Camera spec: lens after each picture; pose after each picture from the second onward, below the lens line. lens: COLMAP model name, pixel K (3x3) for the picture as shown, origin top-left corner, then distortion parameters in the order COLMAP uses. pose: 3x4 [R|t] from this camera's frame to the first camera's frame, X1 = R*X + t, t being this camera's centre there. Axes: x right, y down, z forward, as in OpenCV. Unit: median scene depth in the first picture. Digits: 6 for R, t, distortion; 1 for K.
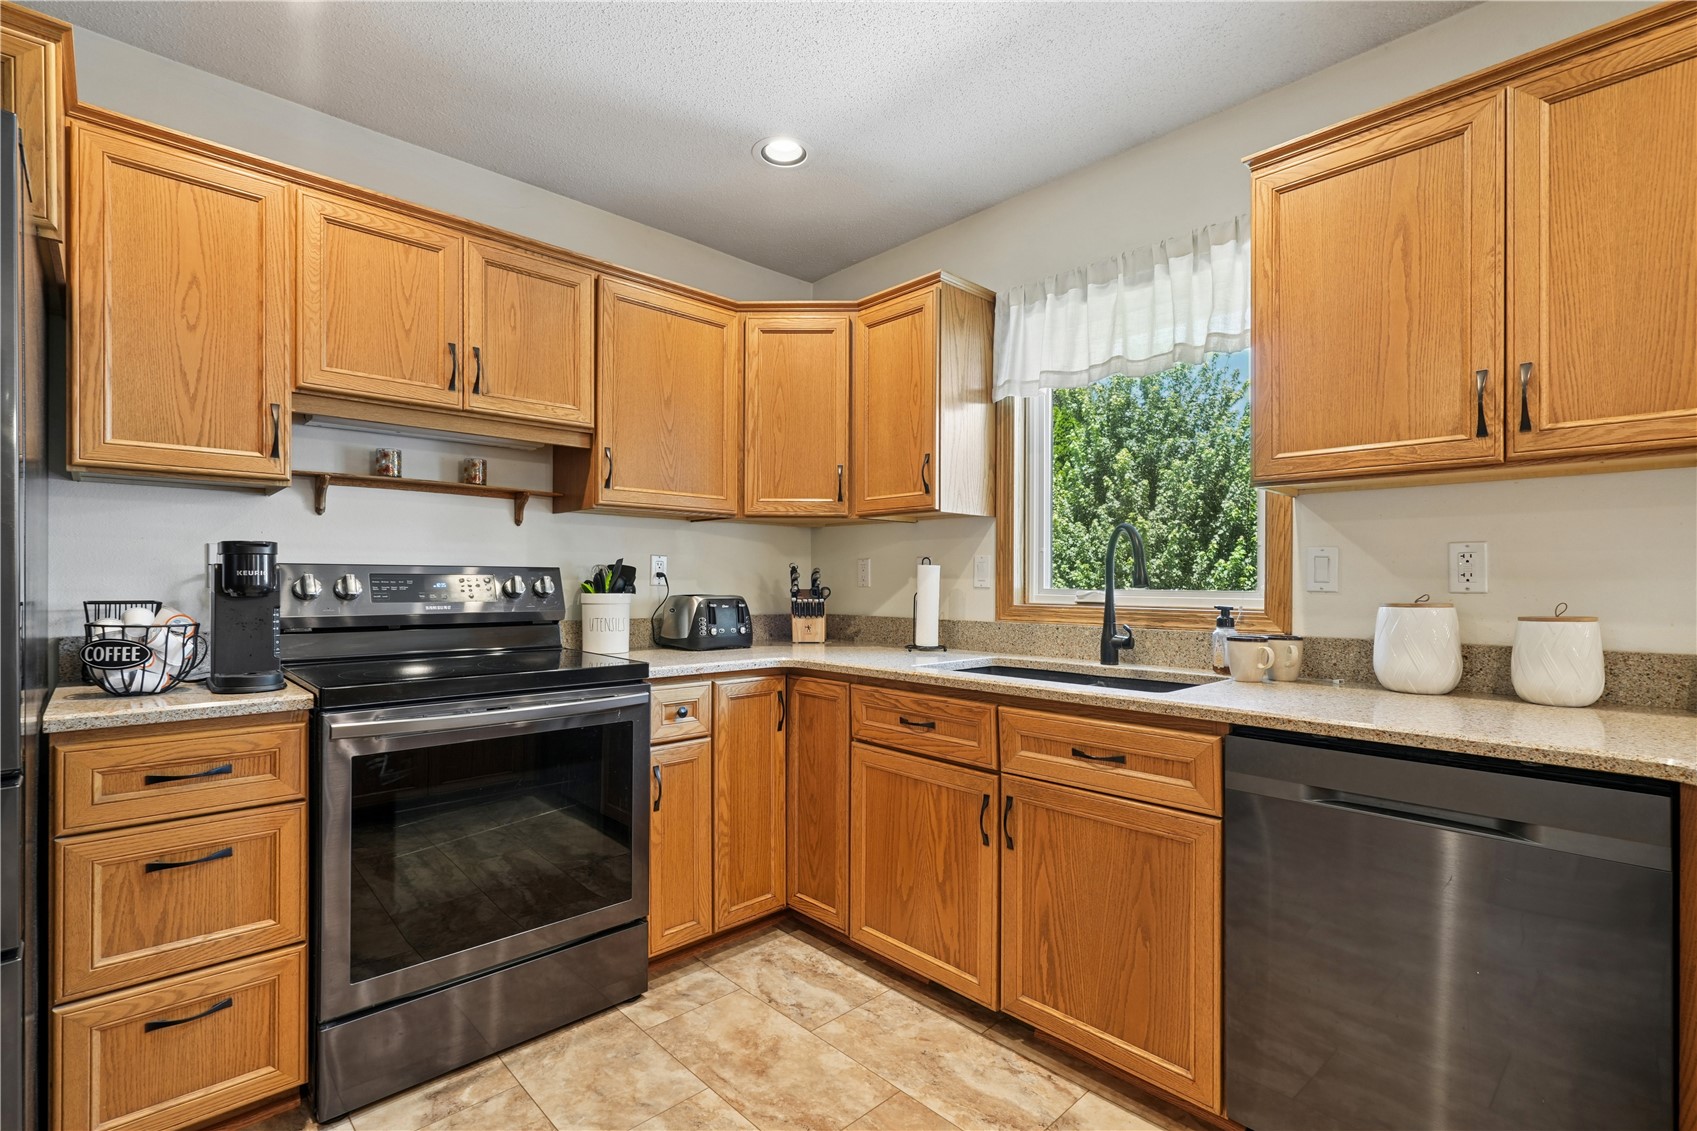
lens RADIAL K [[777.6, 0, 850.3], [0, 777.6, 578.9], [0, 0, 1]] dist [-0.003707, 0.000269]
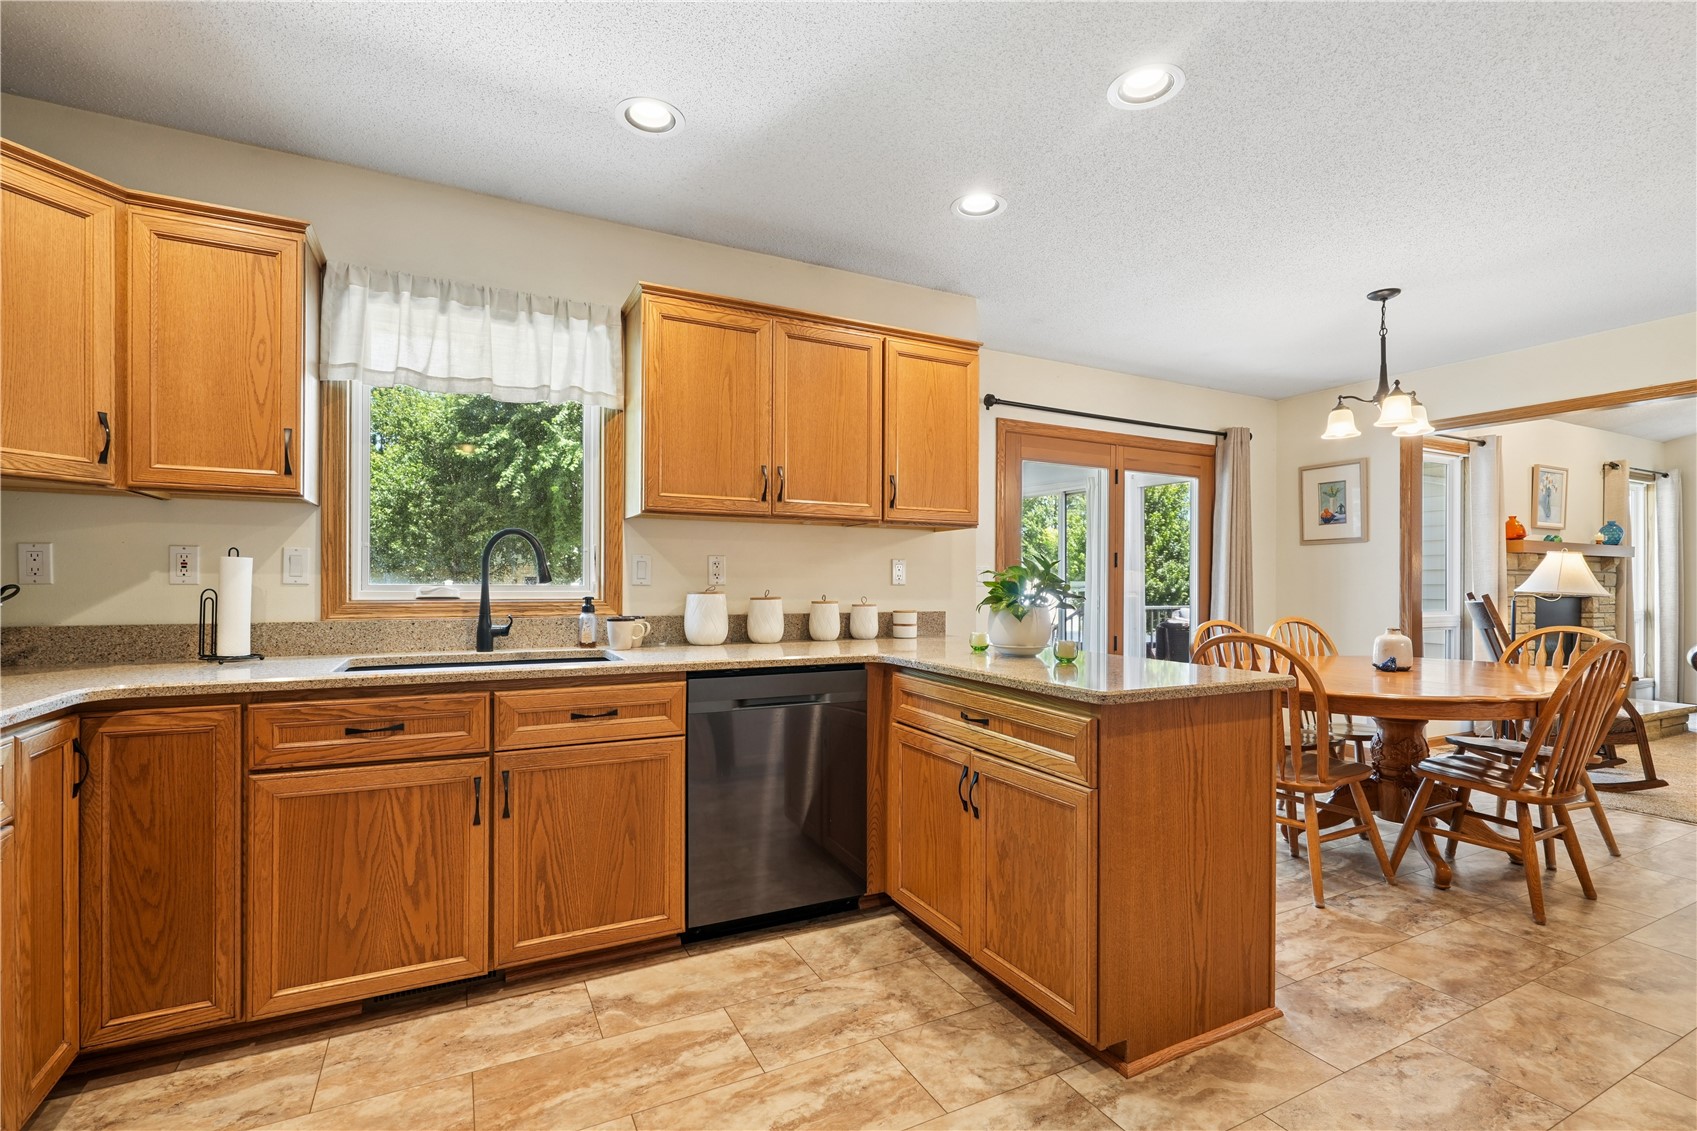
lens RADIAL K [[777.6, 0, 850.3], [0, 777.6, 578.9], [0, 0, 1]] dist [-0.003707, 0.000269]
pose [[0.280555, 0.000442, 0.959838, -0.680022], [-0.006915, 0.999975, 0.001561, -0.000556], [-0.959813, -0.007075, 0.280551, 0.203256]]
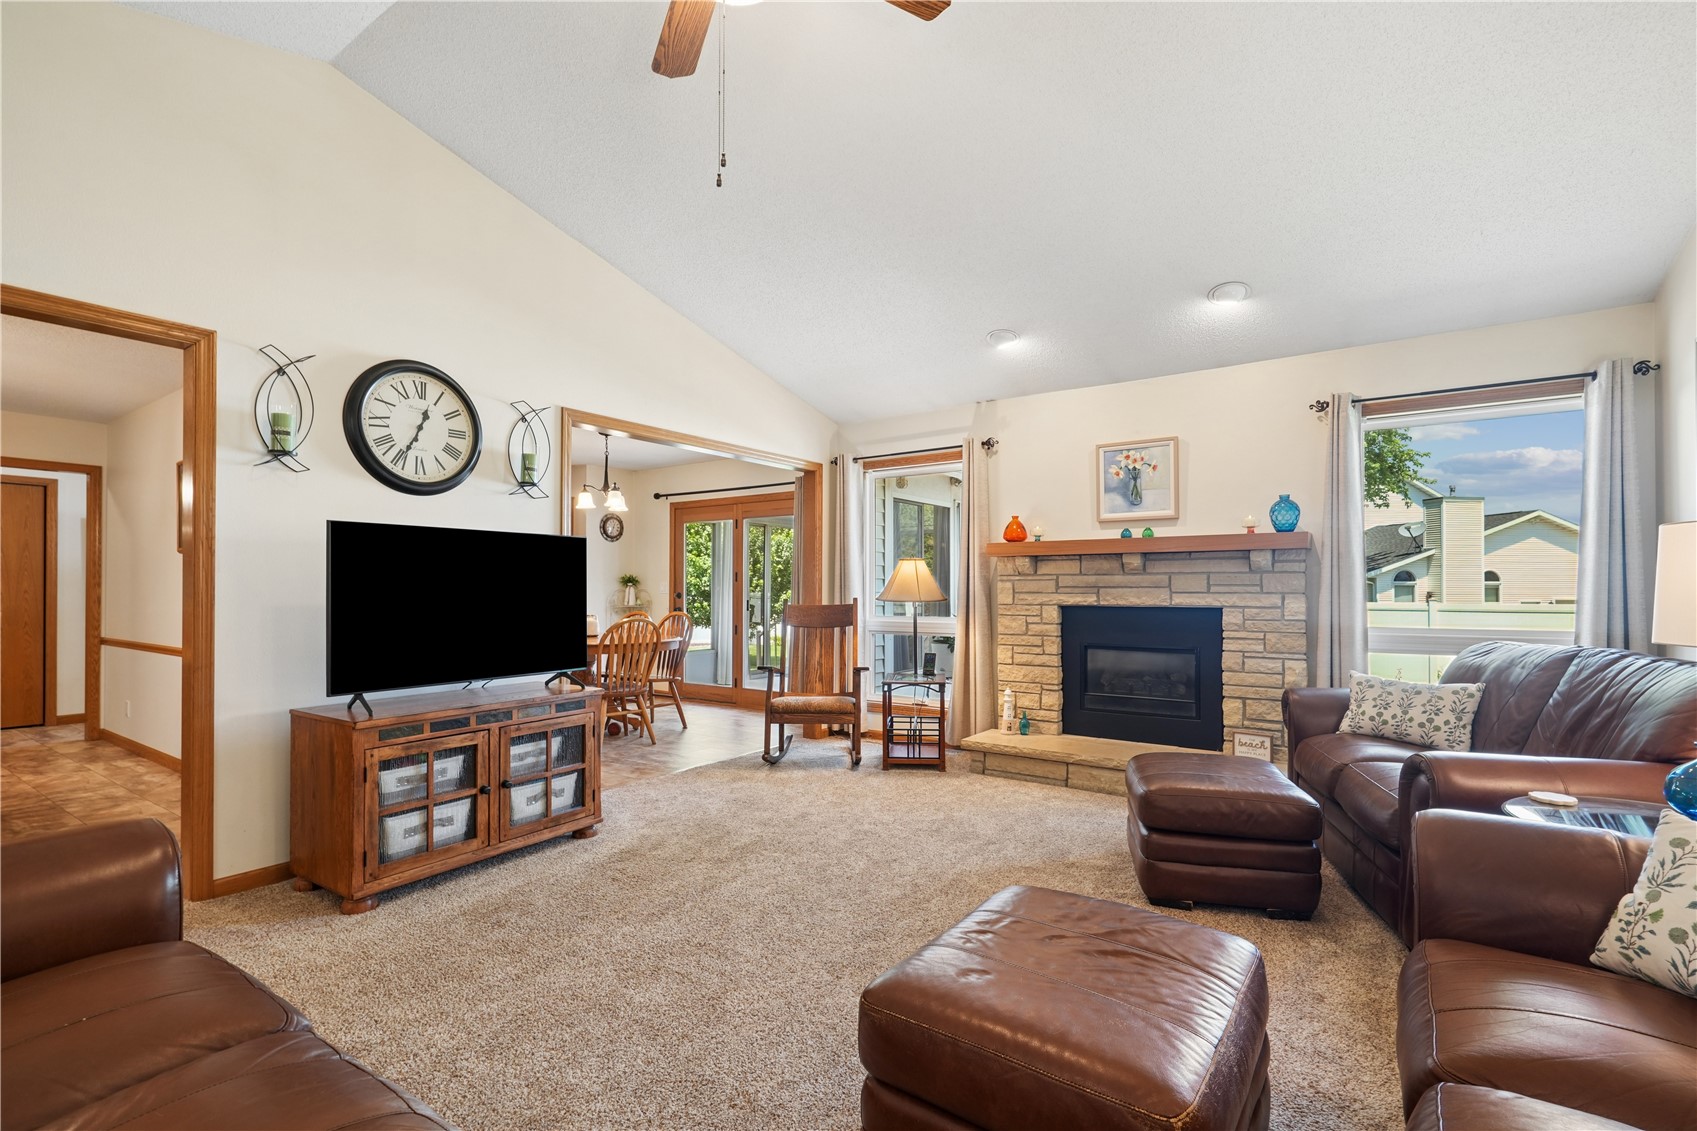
lens RADIAL K [[777.6, 0, 850.3], [0, 777.6, 578.9], [0, 0, 1]] dist [-0.003707, 0.000269]
pose [[0.982579, 0.000676, 0.185845, 1.721666], [0.002243, 0.999877, -0.015497, 0.006997], [-0.185833, 0.015644, 0.982457, -3.749761]]
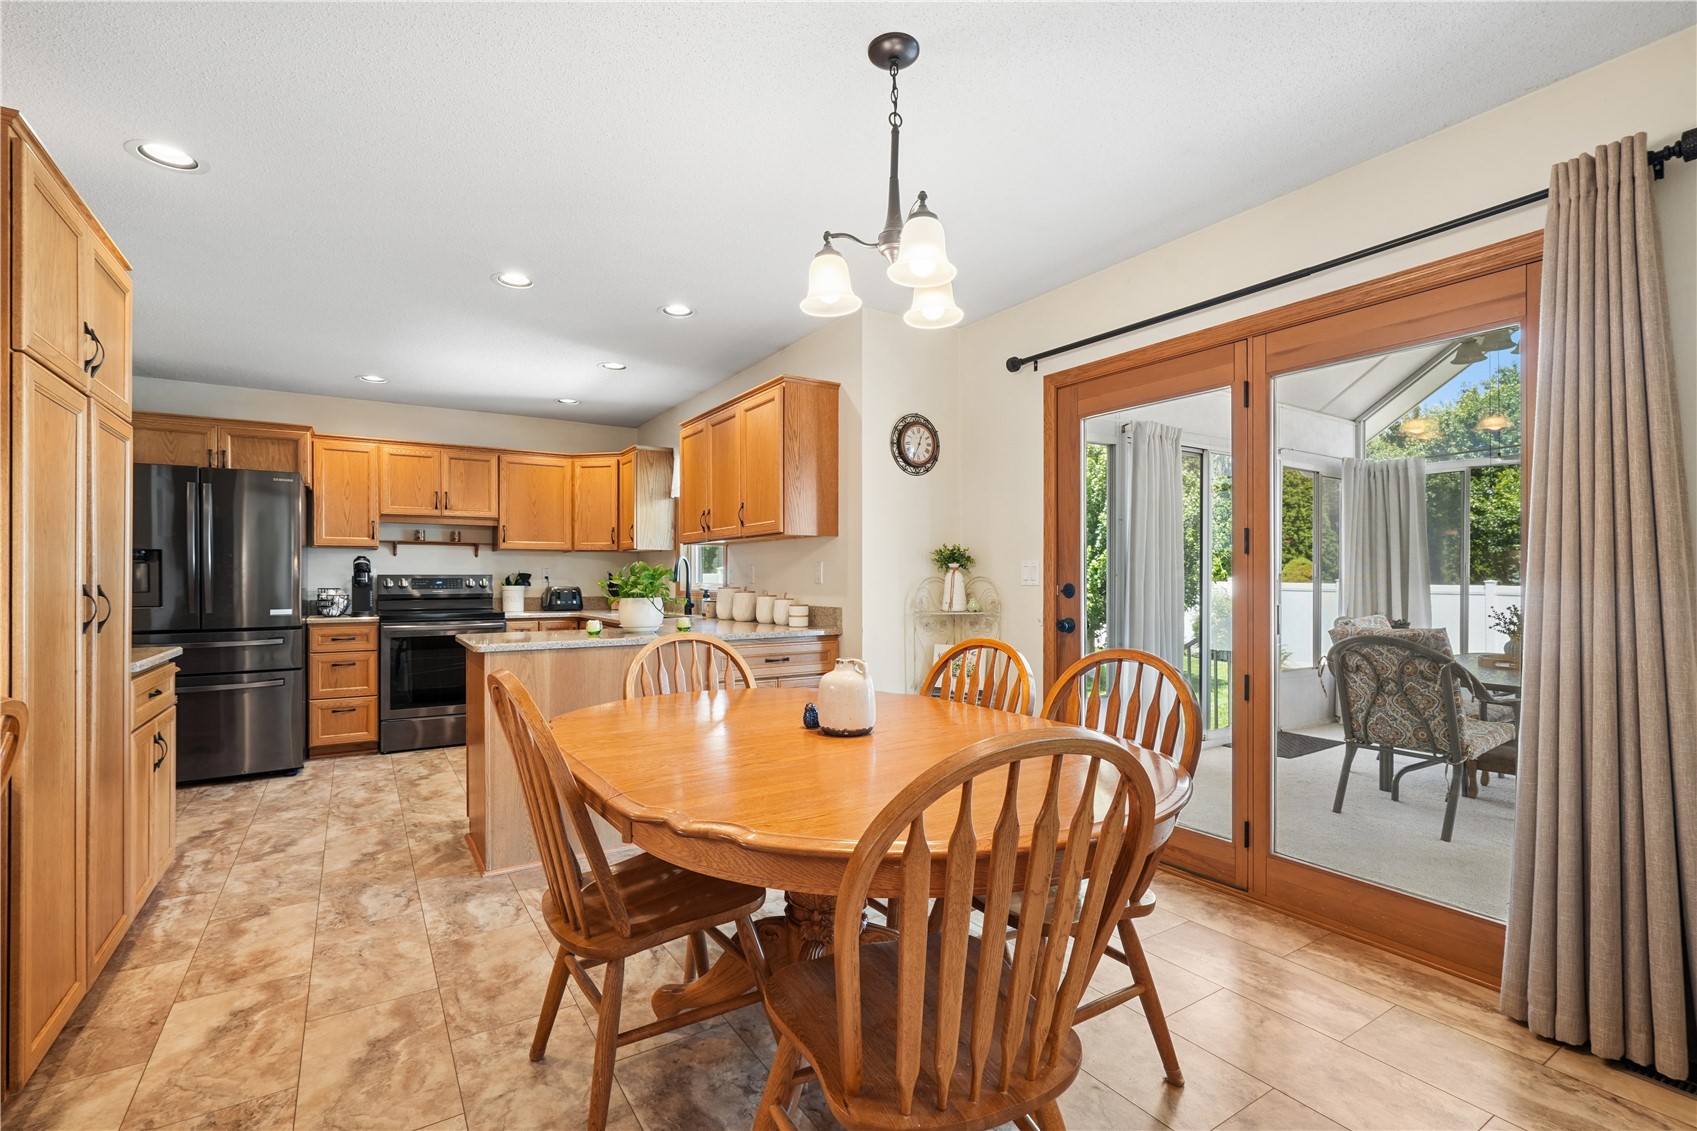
lens RADIAL K [[777.6, 0, 850.3], [0, 777.6, 578.9], [0, 0, 1]] dist [-0.003707, 0.000269]
pose [[0.980775, -0.004310, -0.195092, 1.460978], [0.004801, 0.999986, 0.002044, -0.003403], [0.195081, -0.002941, 0.980783, -1.395170]]
